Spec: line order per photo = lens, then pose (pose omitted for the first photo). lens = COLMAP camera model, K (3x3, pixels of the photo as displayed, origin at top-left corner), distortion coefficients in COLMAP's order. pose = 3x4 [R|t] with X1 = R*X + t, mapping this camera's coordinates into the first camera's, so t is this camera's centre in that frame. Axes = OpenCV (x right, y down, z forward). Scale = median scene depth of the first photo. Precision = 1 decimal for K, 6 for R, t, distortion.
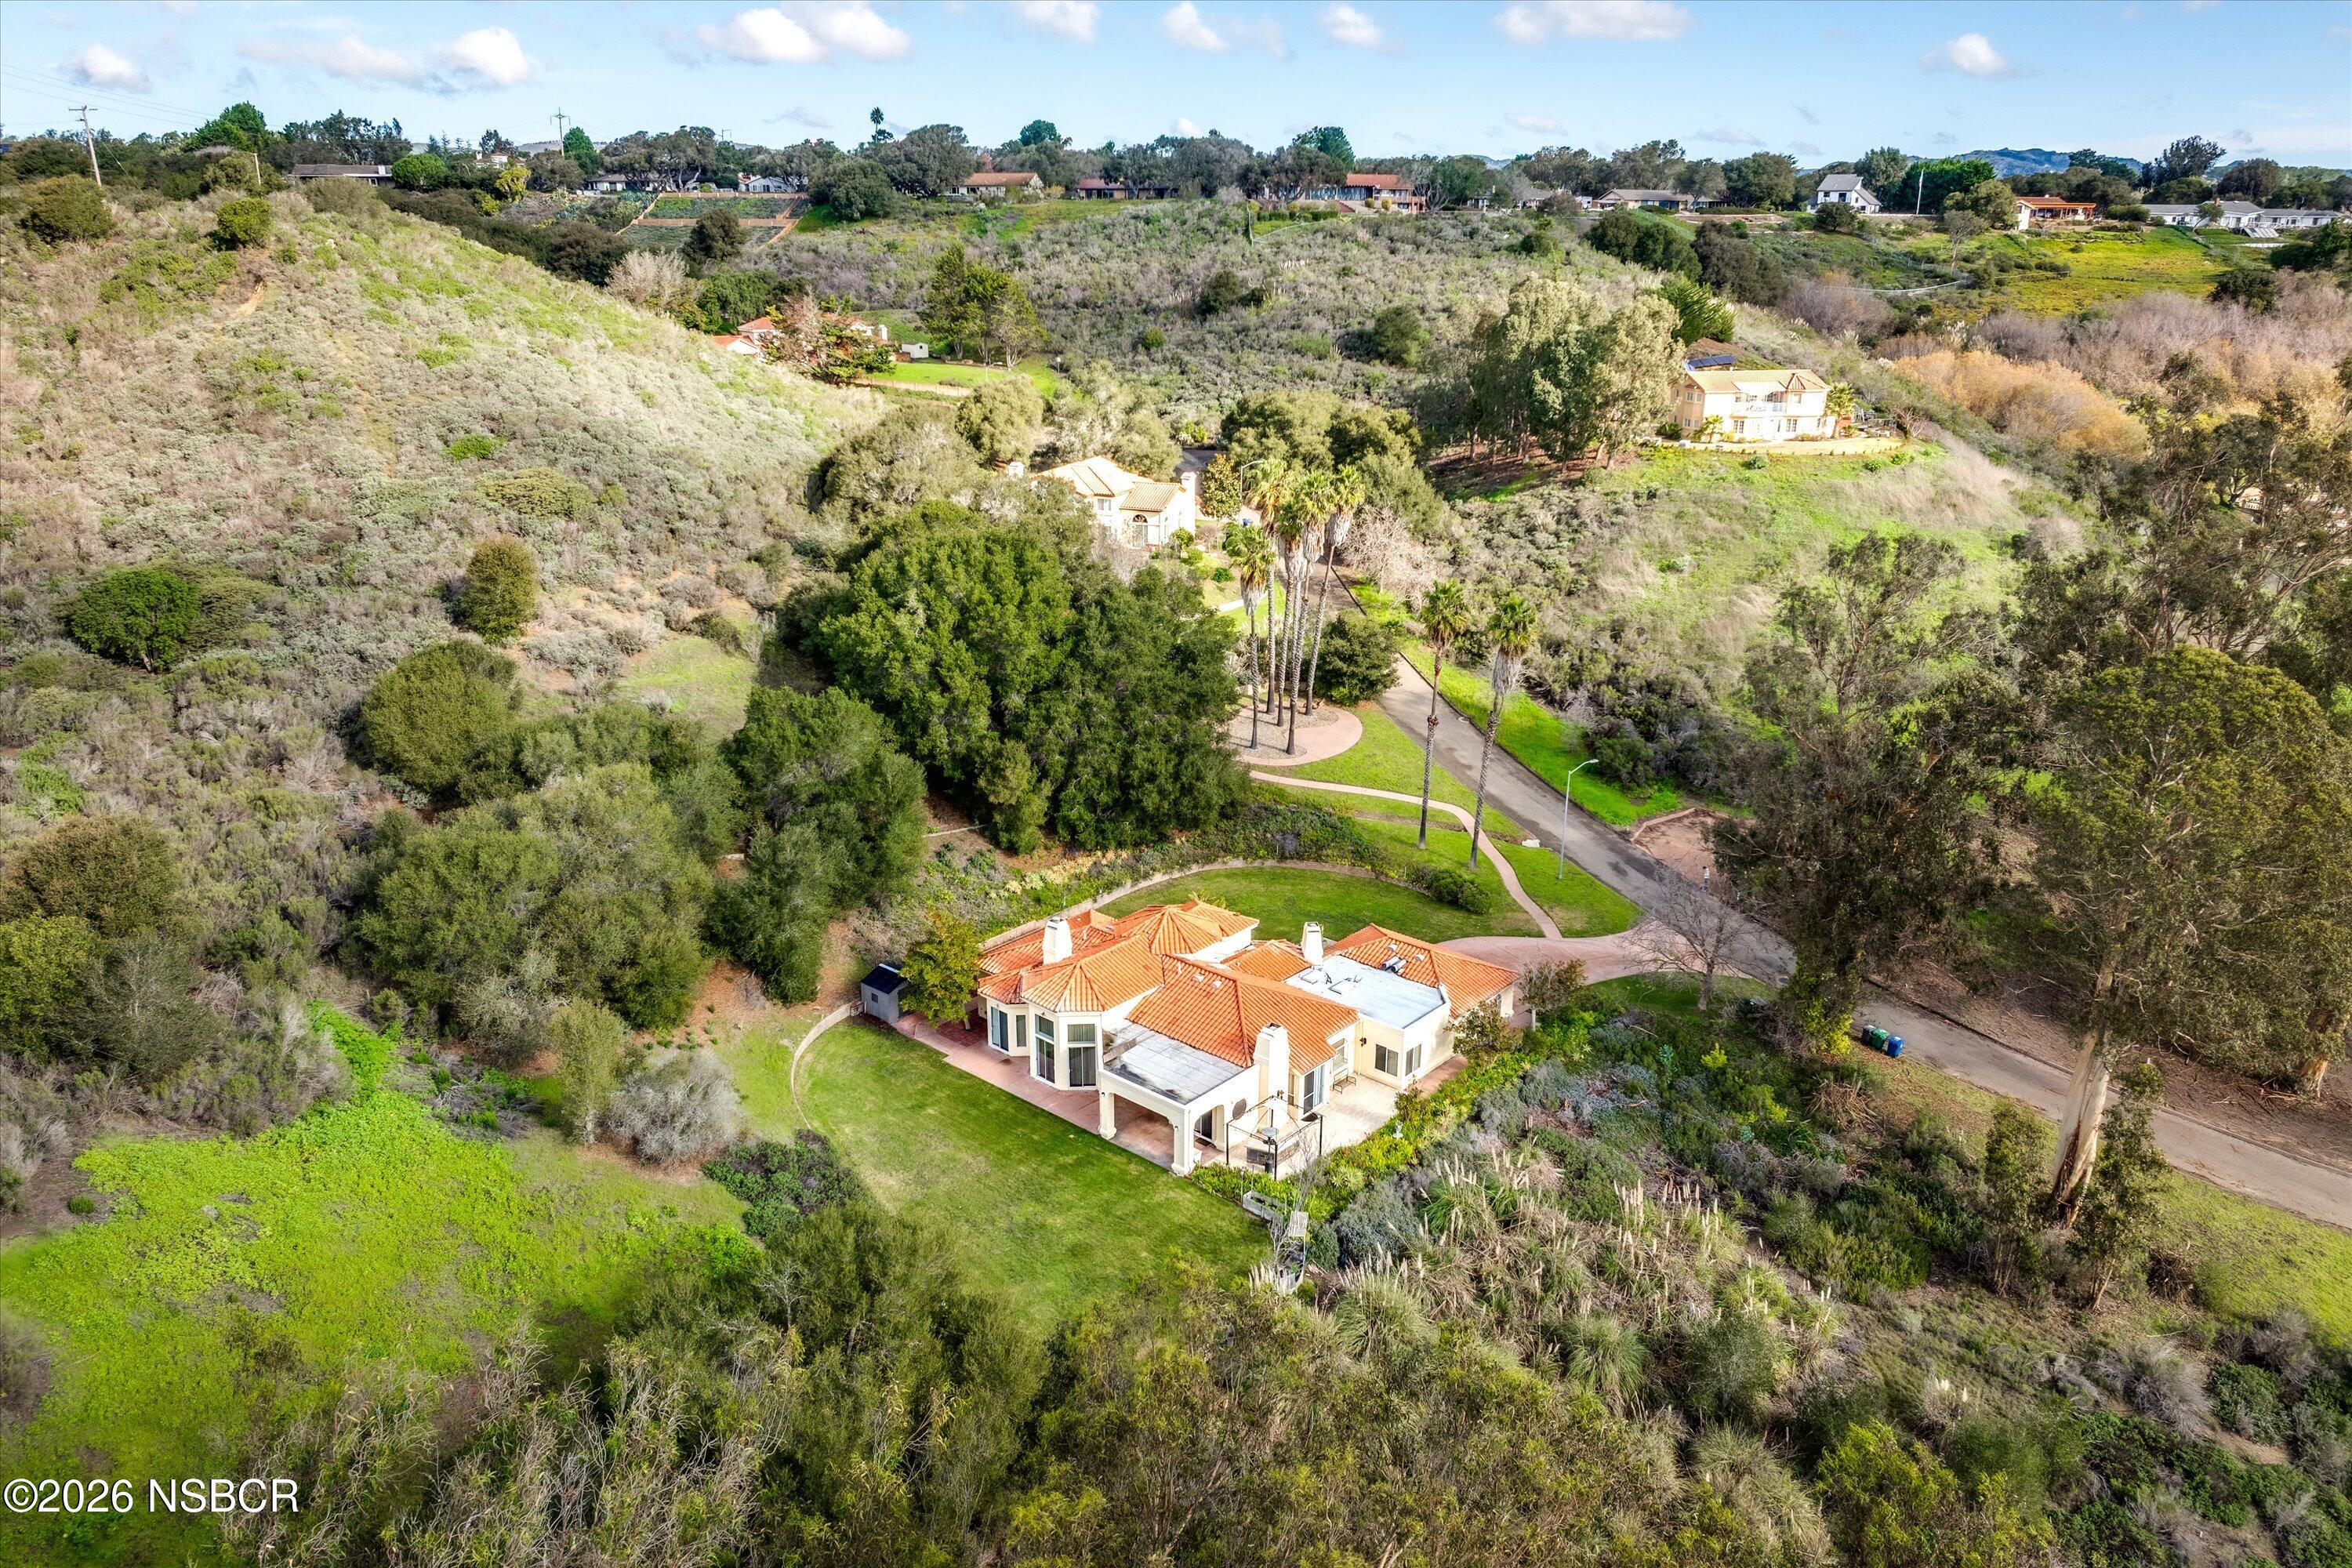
lens RADIAL K [[1634.4, 0, 1176.0], [0, 1634.4, 784.0], [0, 0, 1]] dist [-0.035492, 0.021436]
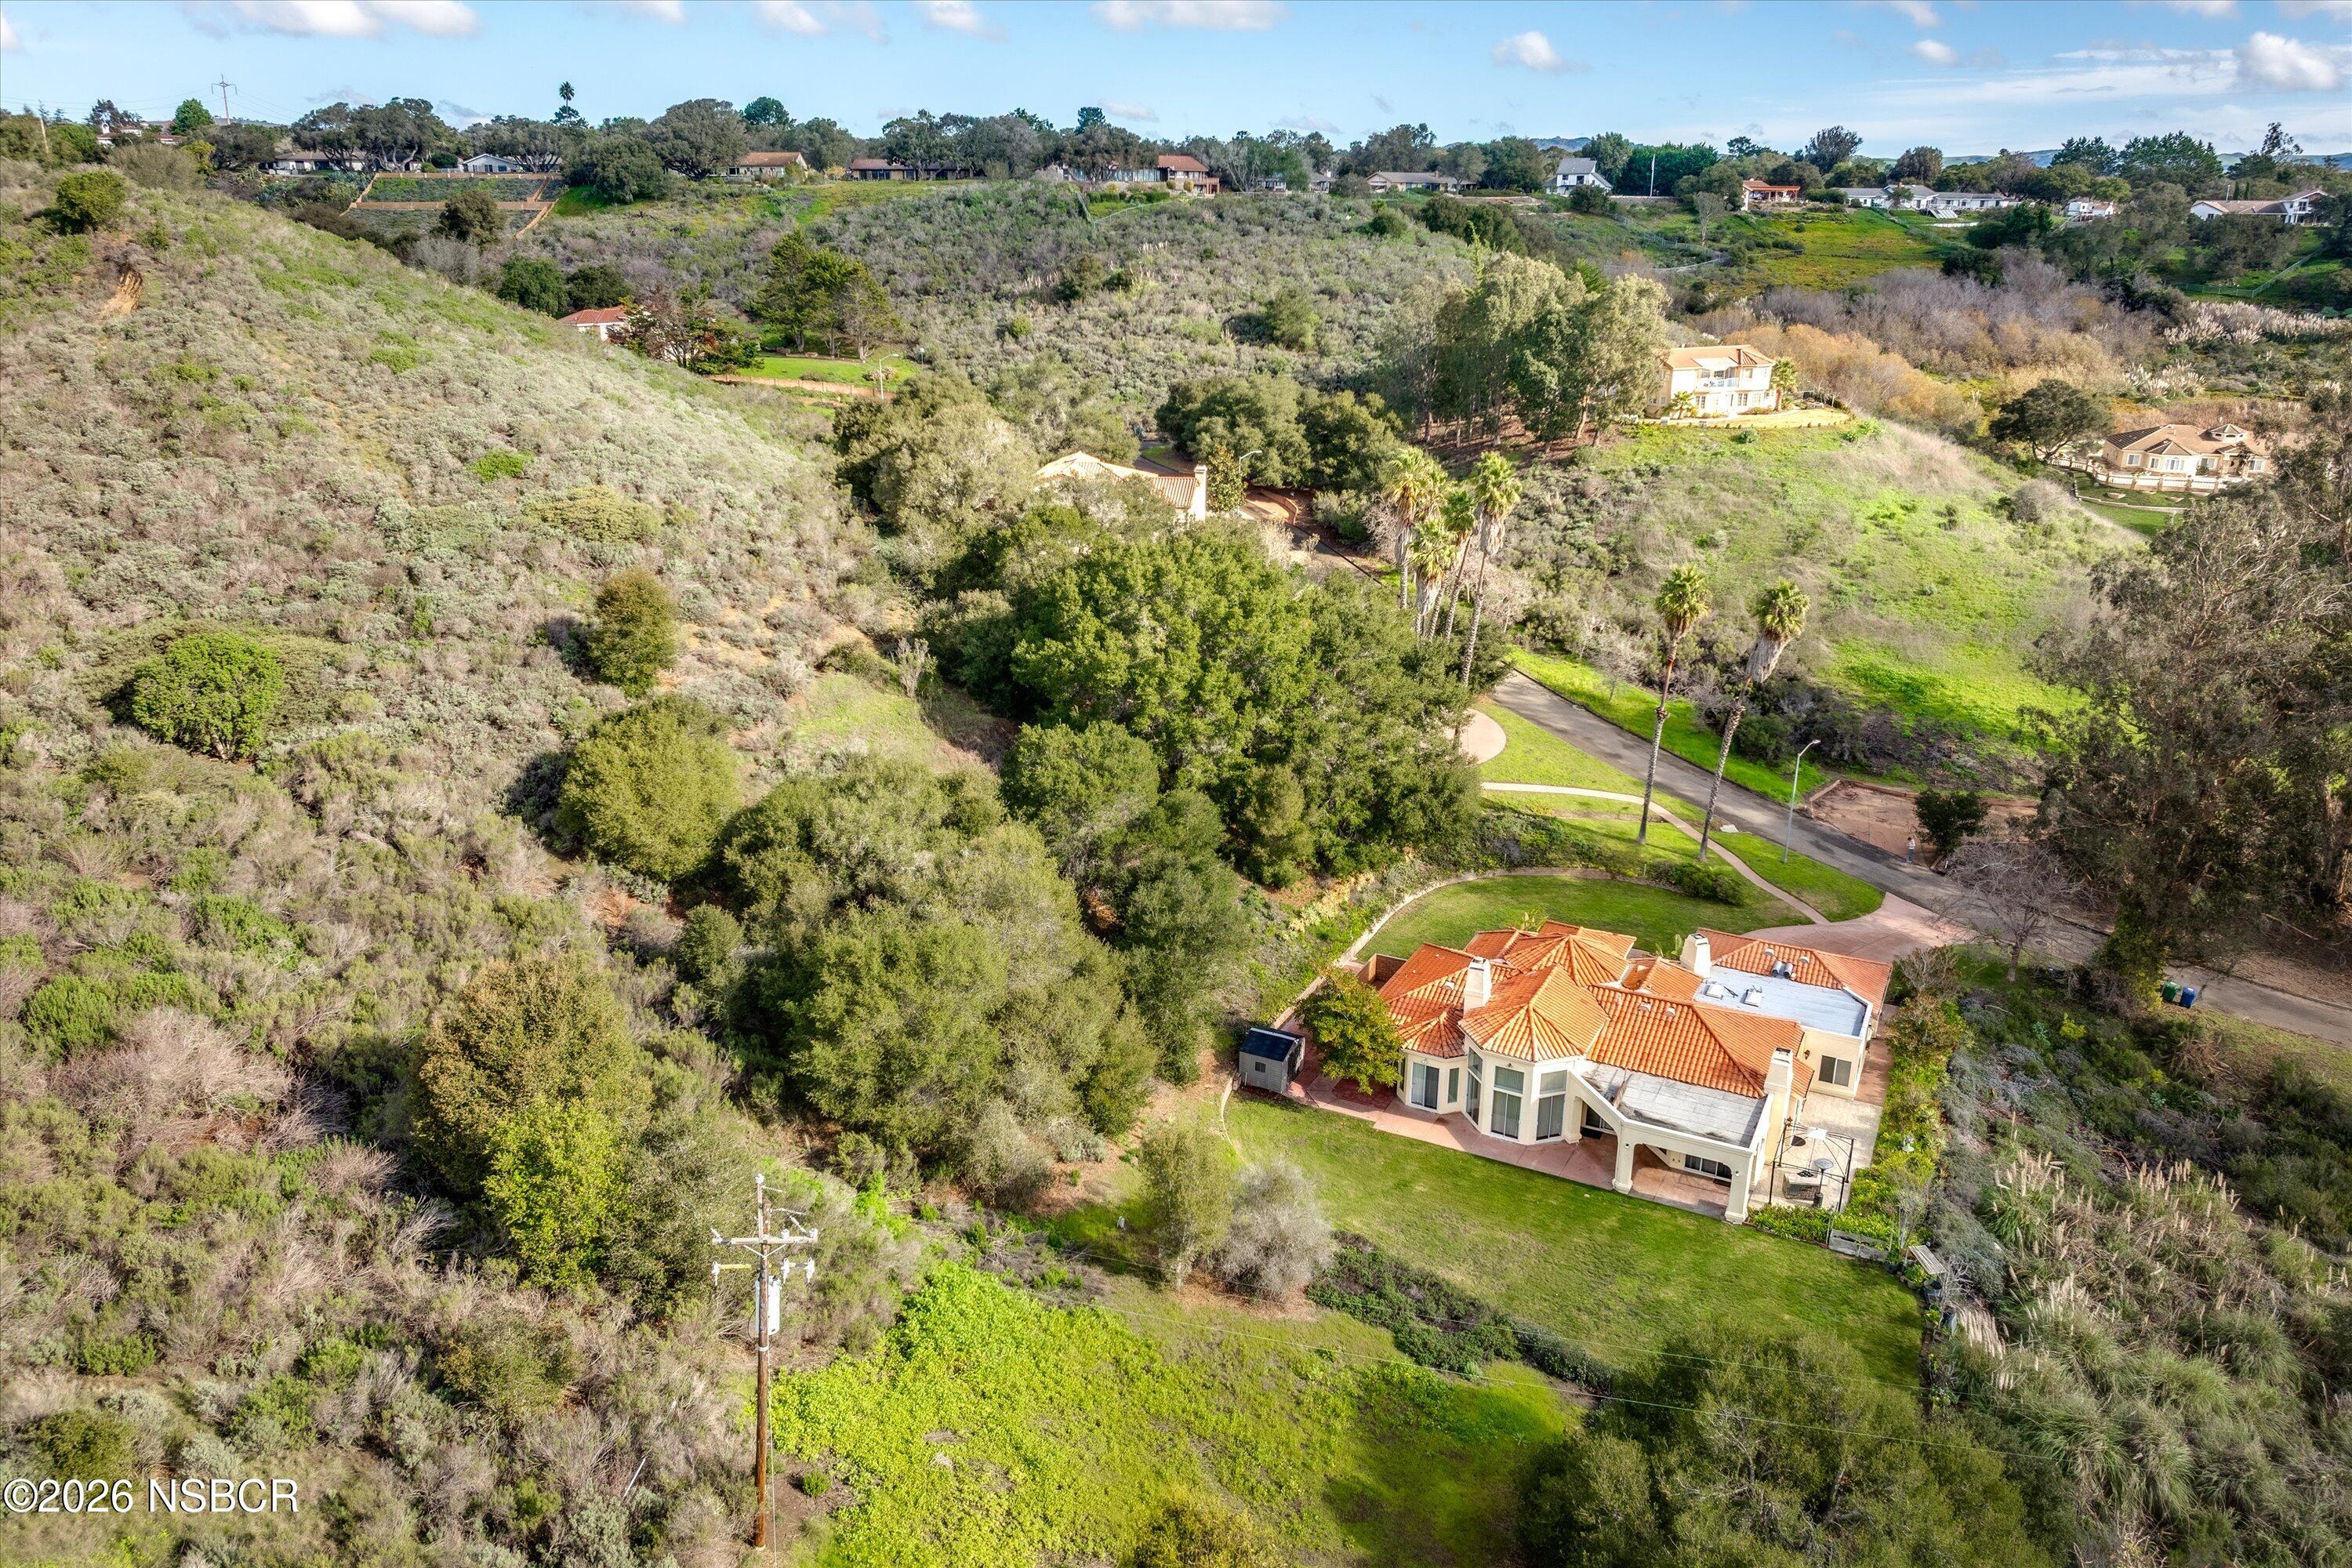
lens RADIAL K [[1634.4, 0, 1176.0], [0, 1634.4, 784.0], [0, 0, 1]] dist [-0.035492, 0.021436]
pose [[0.972042, -0.077838, 0.221530, -0.215847], [0.076108, 0.996966, 0.016350, -0.021383], [-0.222130, 0.000967, 0.975017, 0.073386]]
